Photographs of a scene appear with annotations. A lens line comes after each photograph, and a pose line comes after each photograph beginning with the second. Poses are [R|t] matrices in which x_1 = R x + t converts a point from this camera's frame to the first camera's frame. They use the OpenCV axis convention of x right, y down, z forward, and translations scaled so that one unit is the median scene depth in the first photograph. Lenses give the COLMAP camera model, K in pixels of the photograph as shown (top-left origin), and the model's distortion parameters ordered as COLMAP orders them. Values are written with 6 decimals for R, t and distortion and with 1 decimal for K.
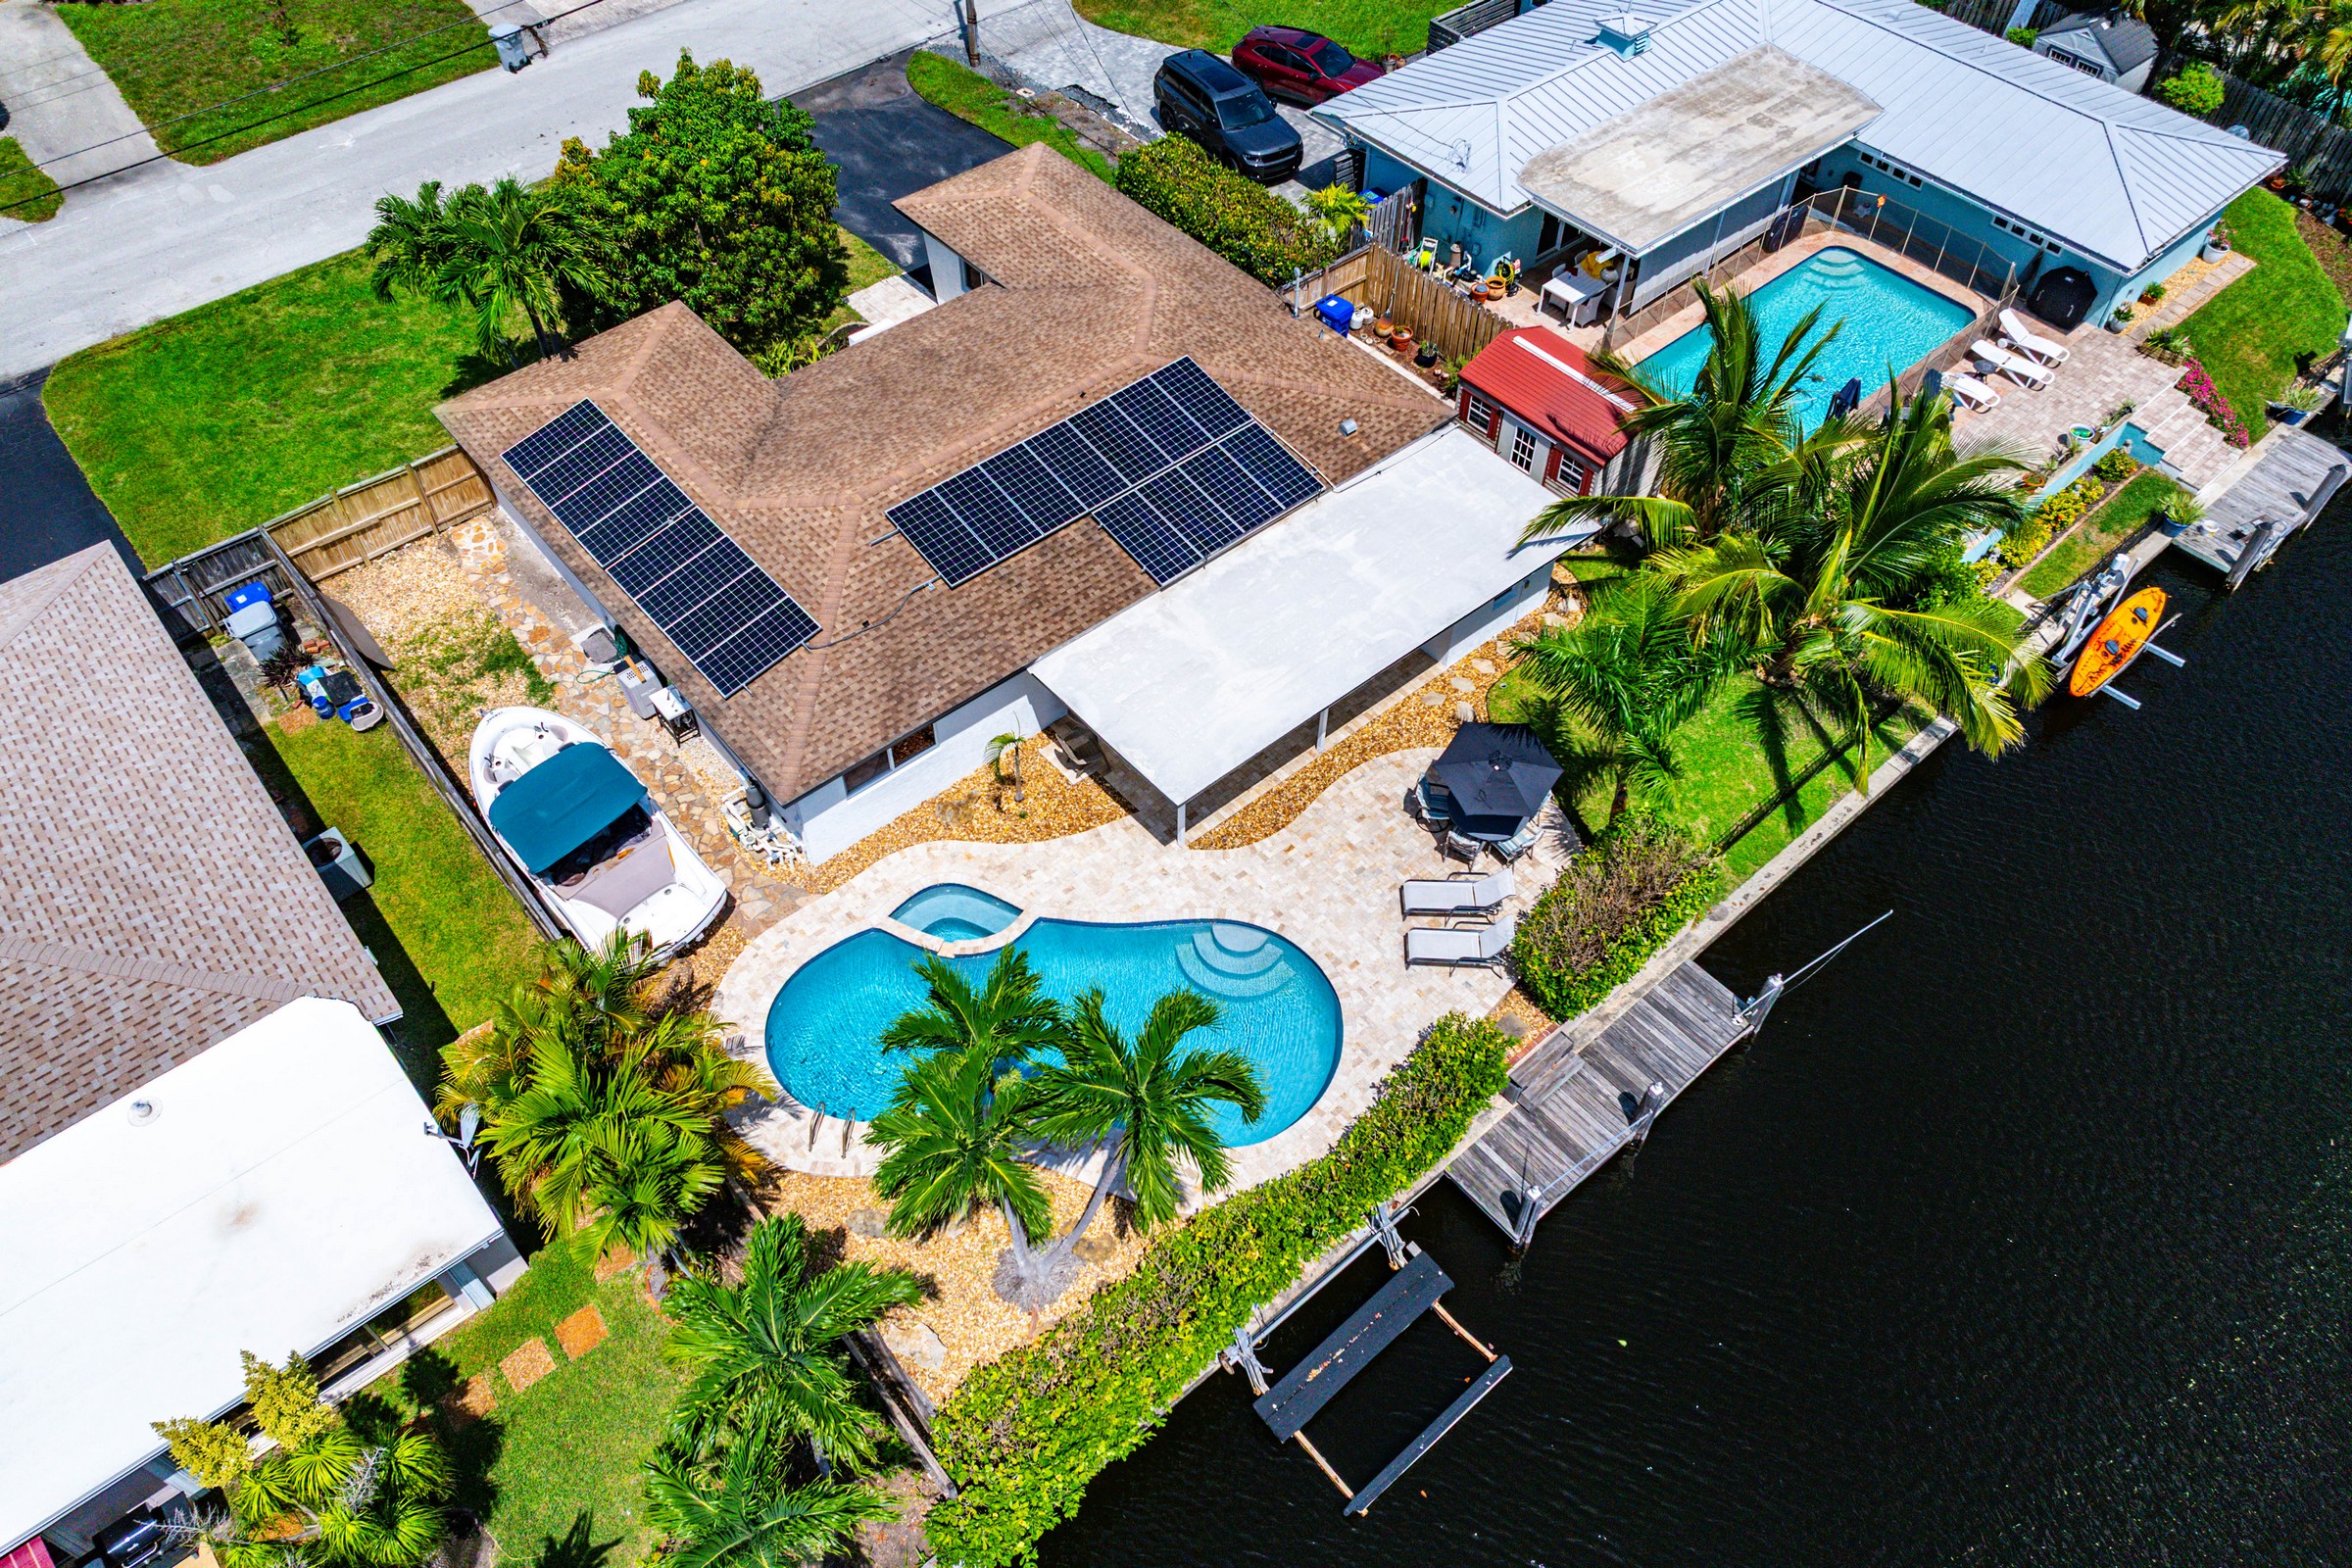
lens RADIAL K [[1652.8, 0, 1176.0], [0, 1652.8, 784.0], [0, 0, 1]] dist [-0.018829, 0.001511]
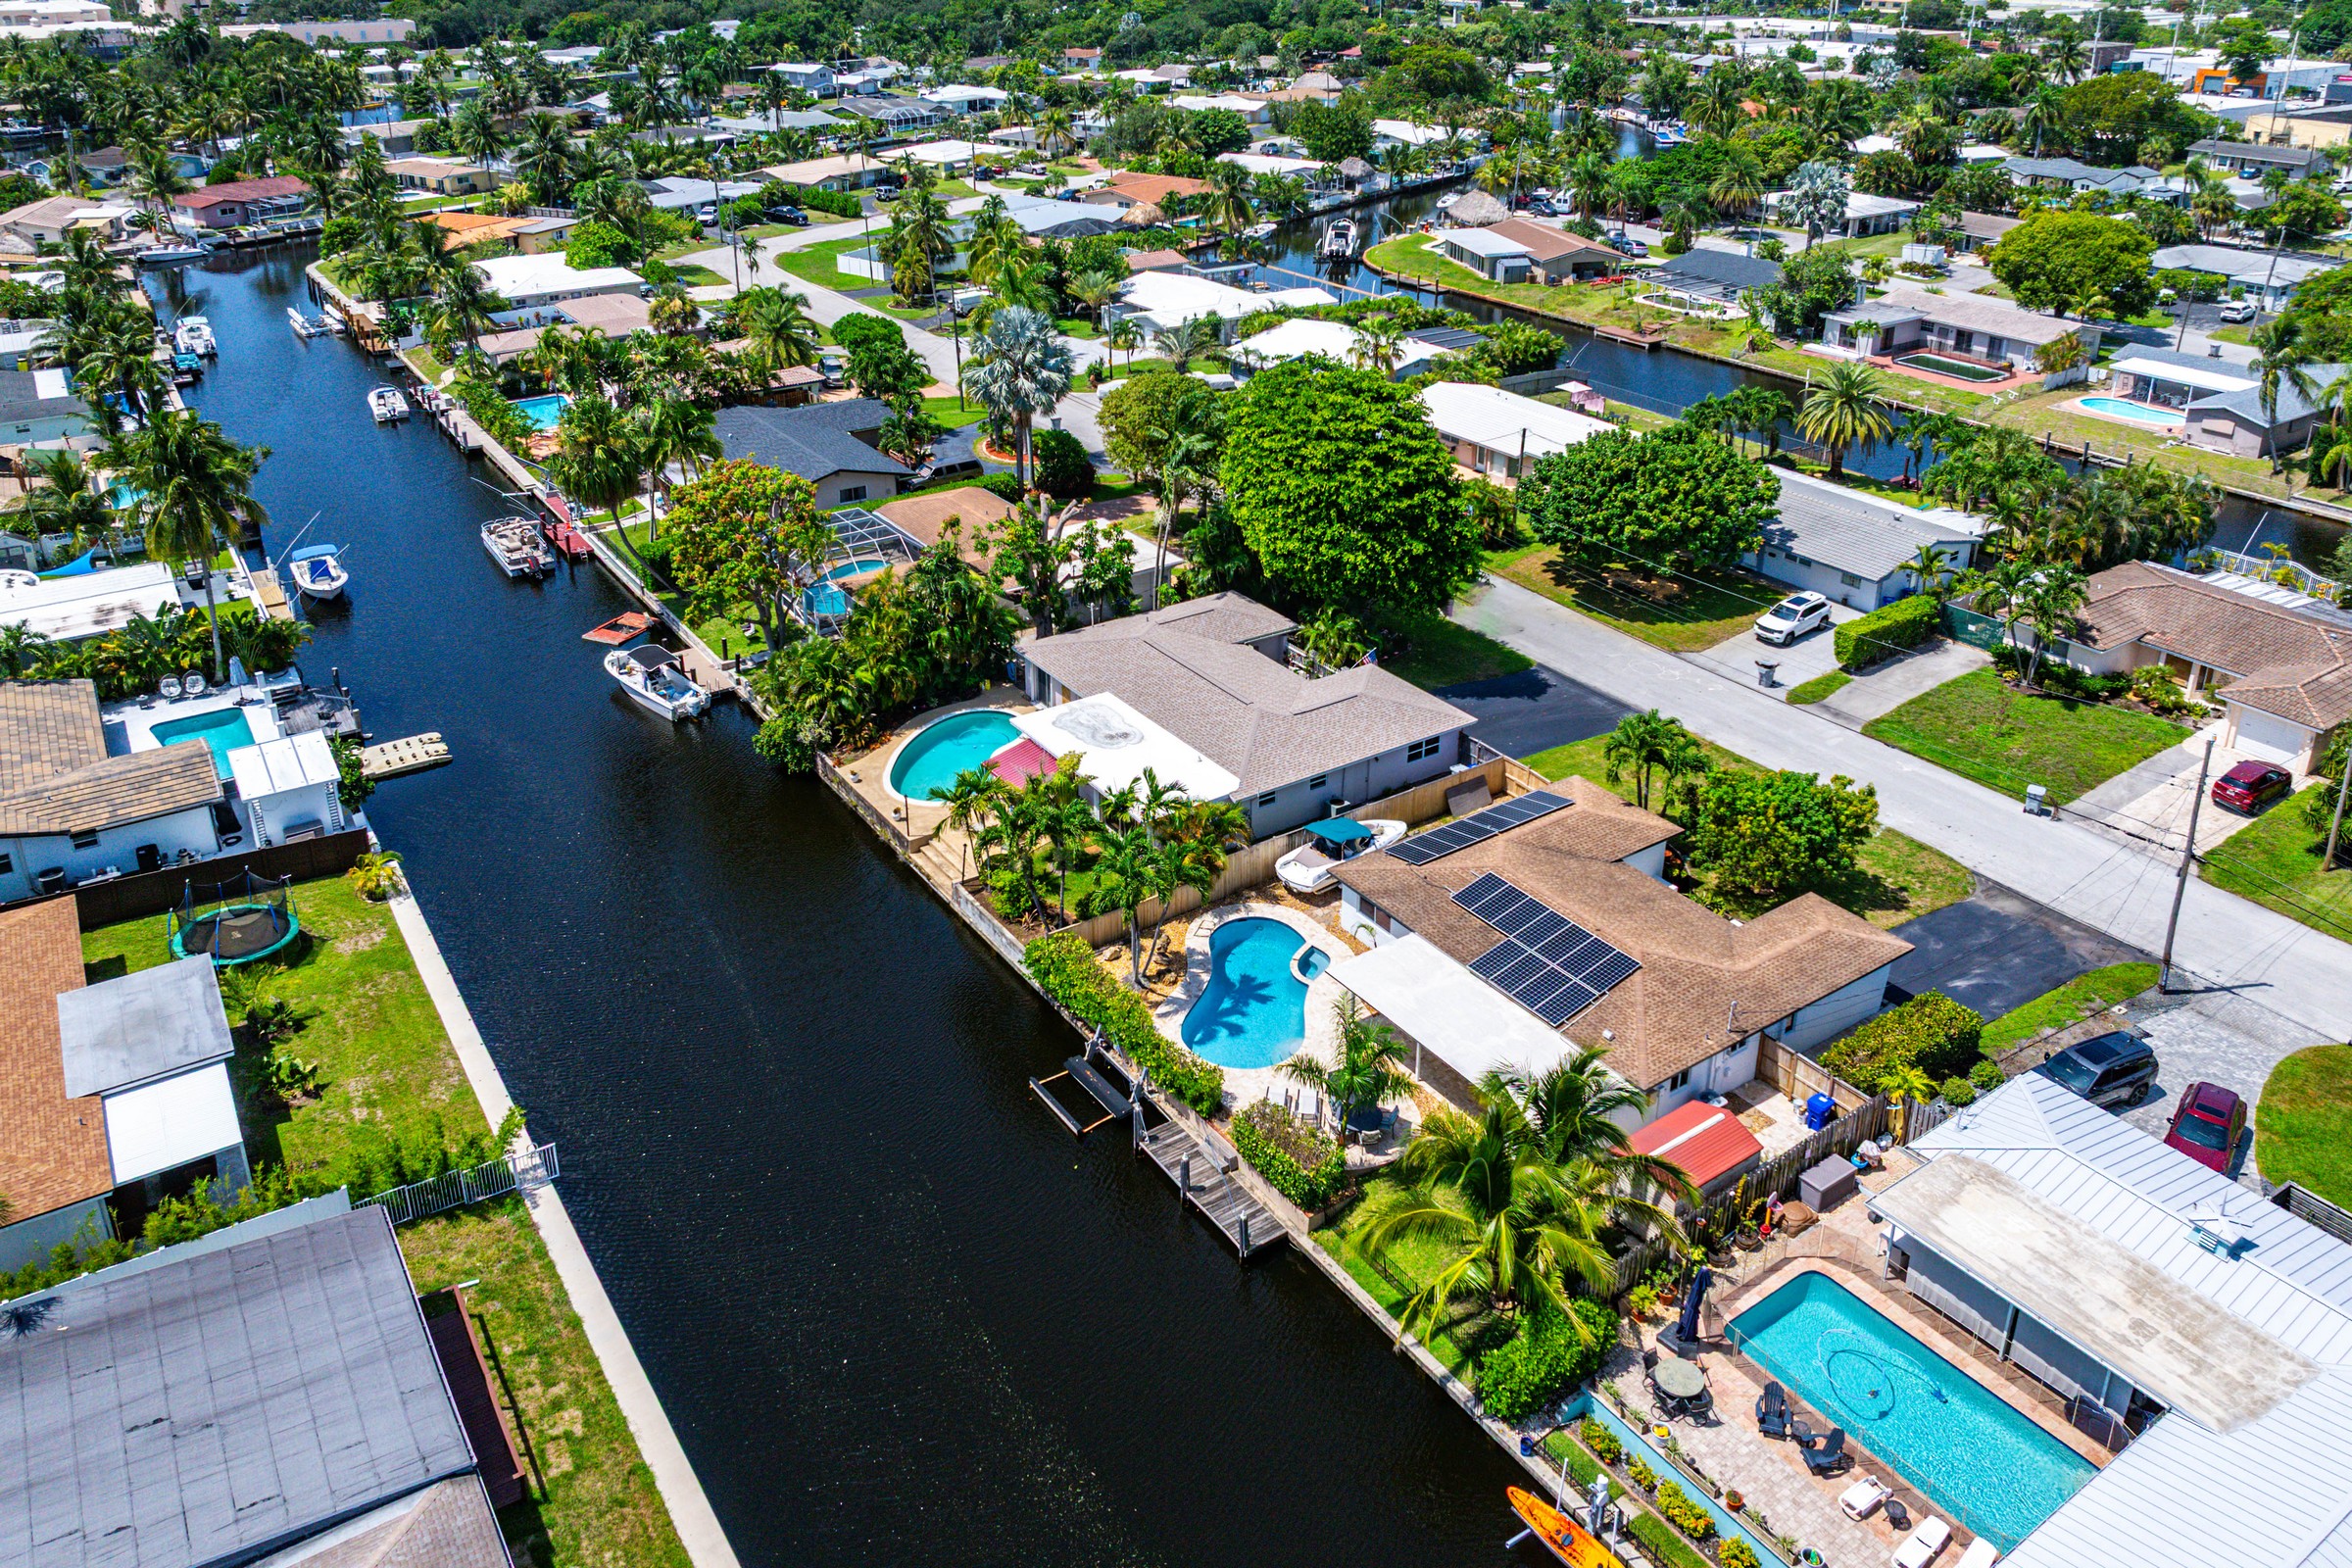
lens RADIAL K [[1652.8, 0, 1176.0], [0, 1652.8, 784.0], [0, 0, 1]] dist [-0.018829, 0.001511]
pose [[-0.123654, 0.463041, -0.877669, 1.575514], [-0.753776, 0.531407, 0.386559, -0.702493], [0.645393, 0.709365, 0.283319, 0.093359]]
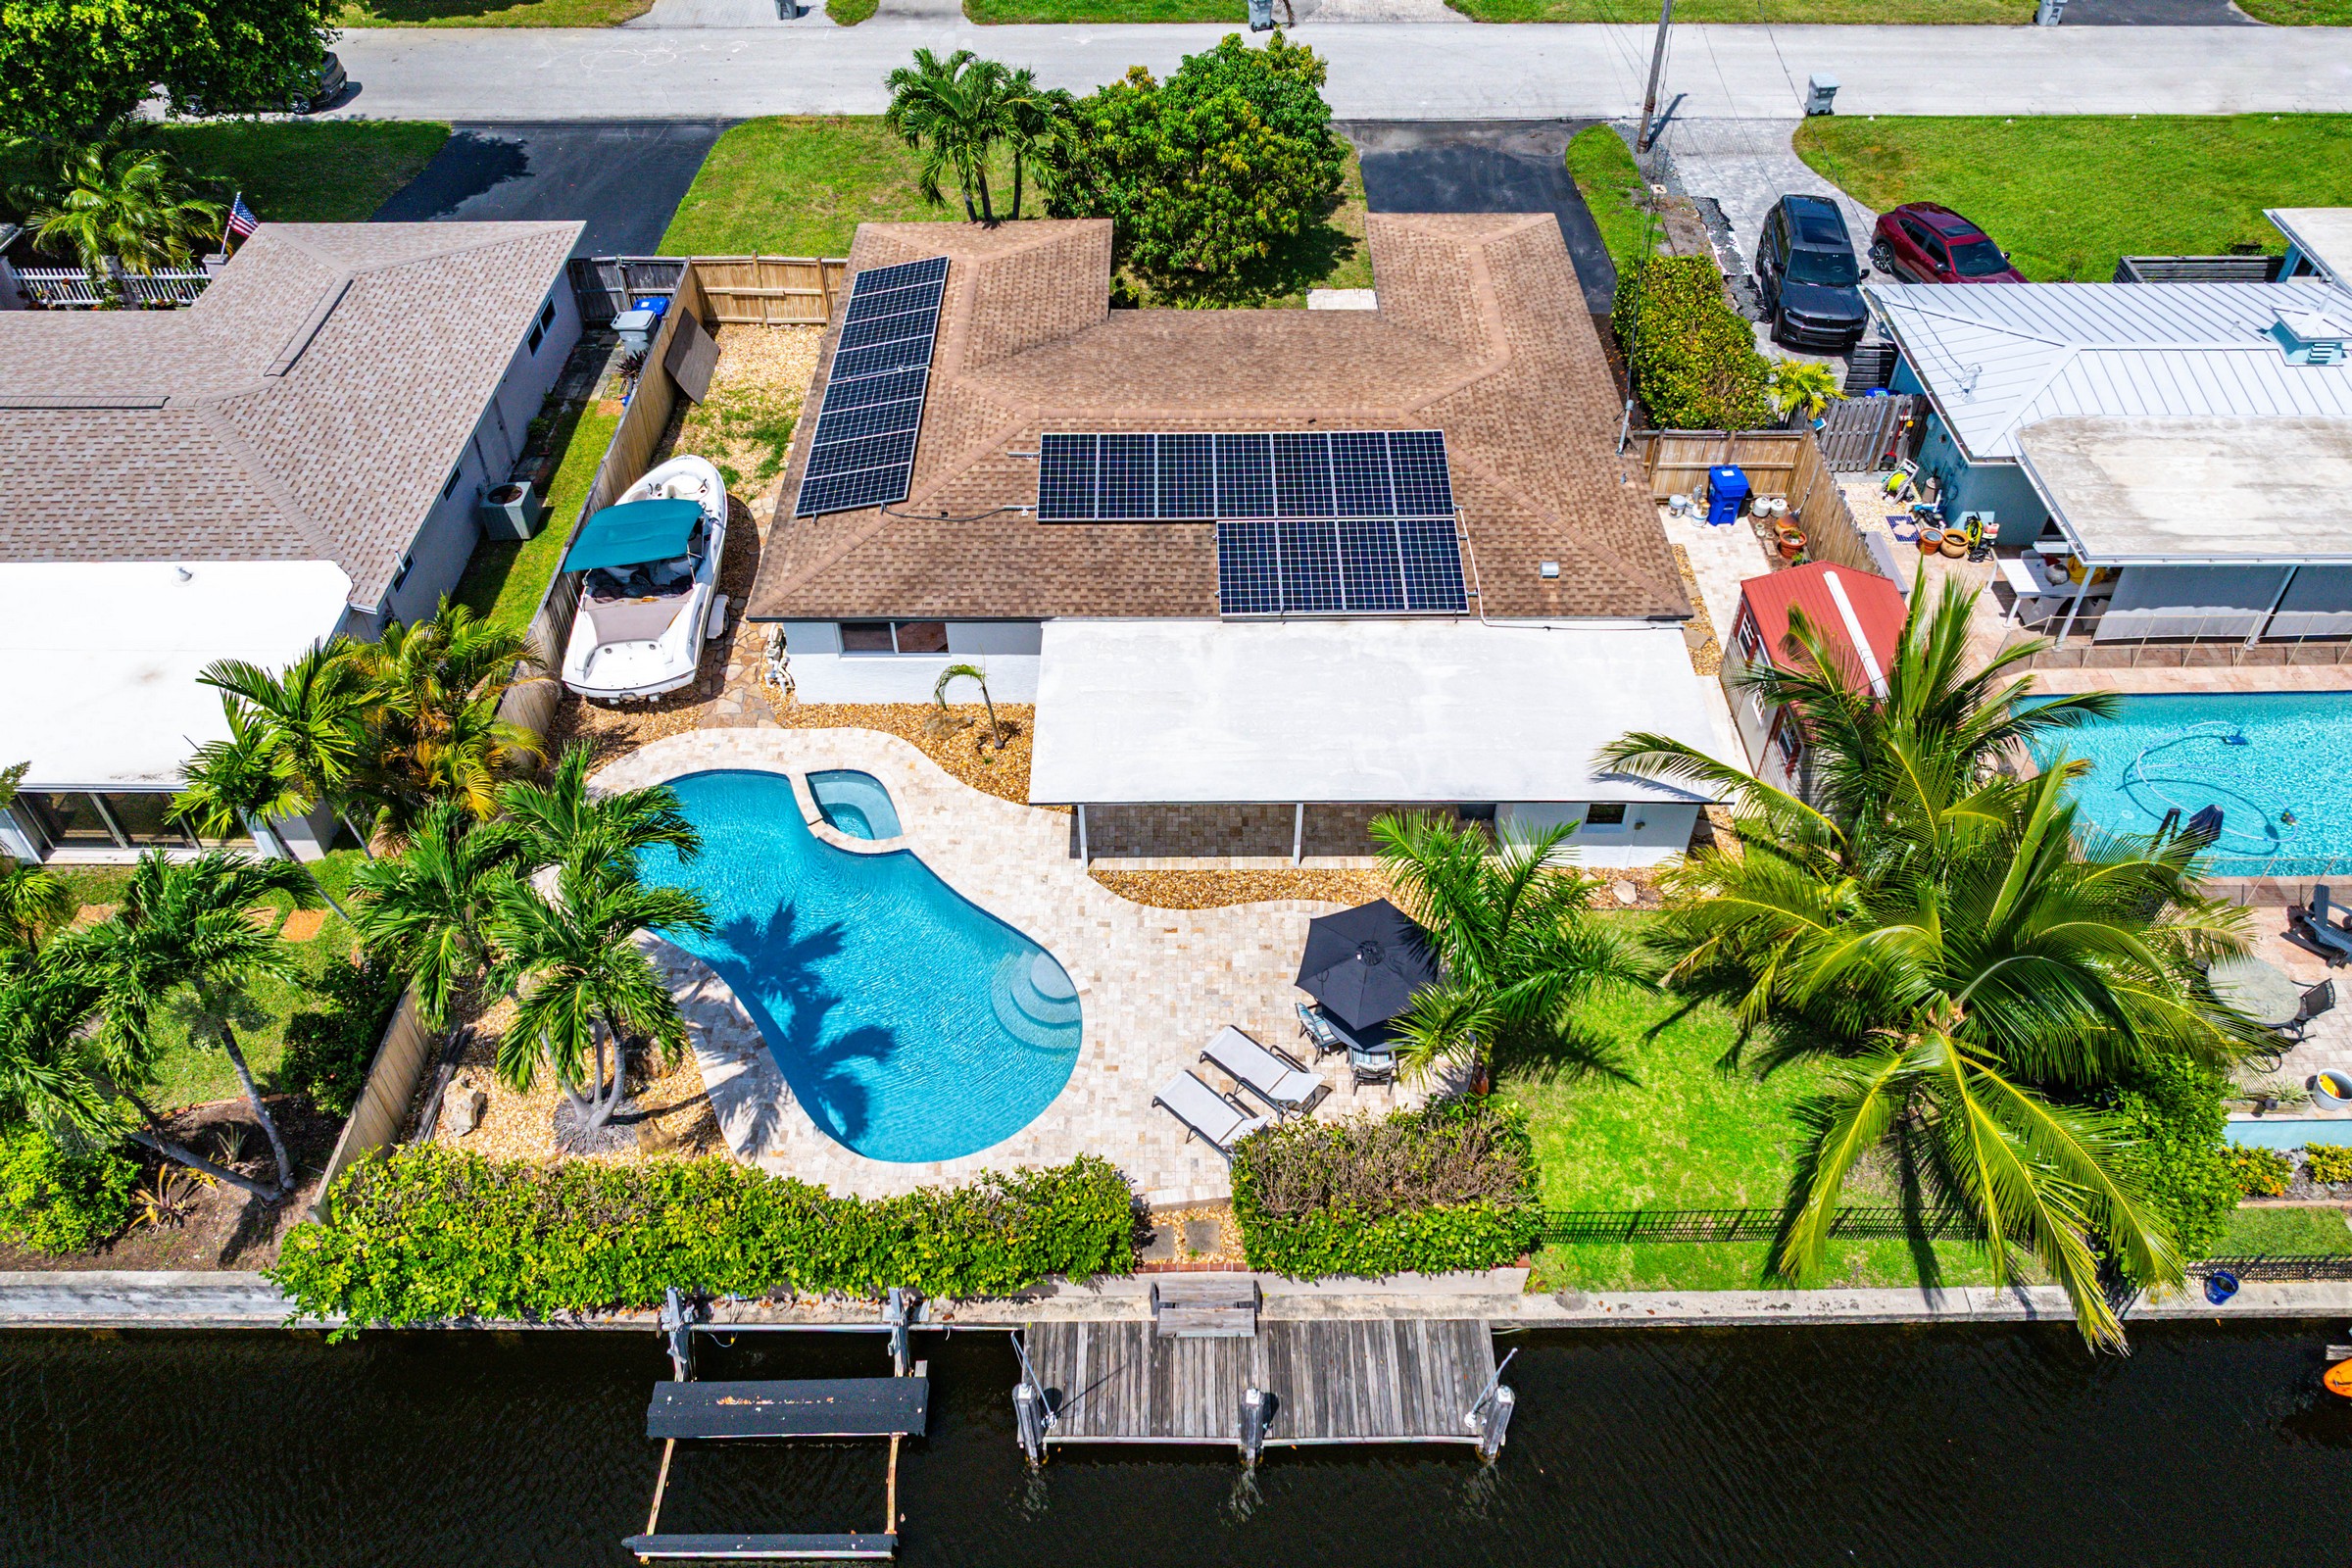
lens RADIAL K [[1692.0, 0, 1217.6], [0, 1692.0, 619.3], [0, 0, 1]] dist [-0.018436, -0.007019]
pose [[0.763760, 0.422179, -0.488299, 0.444229], [-0.490984, 0.871042, -0.014864, -0.101492], [0.419053, 0.251100, 0.872550, 0.172539]]
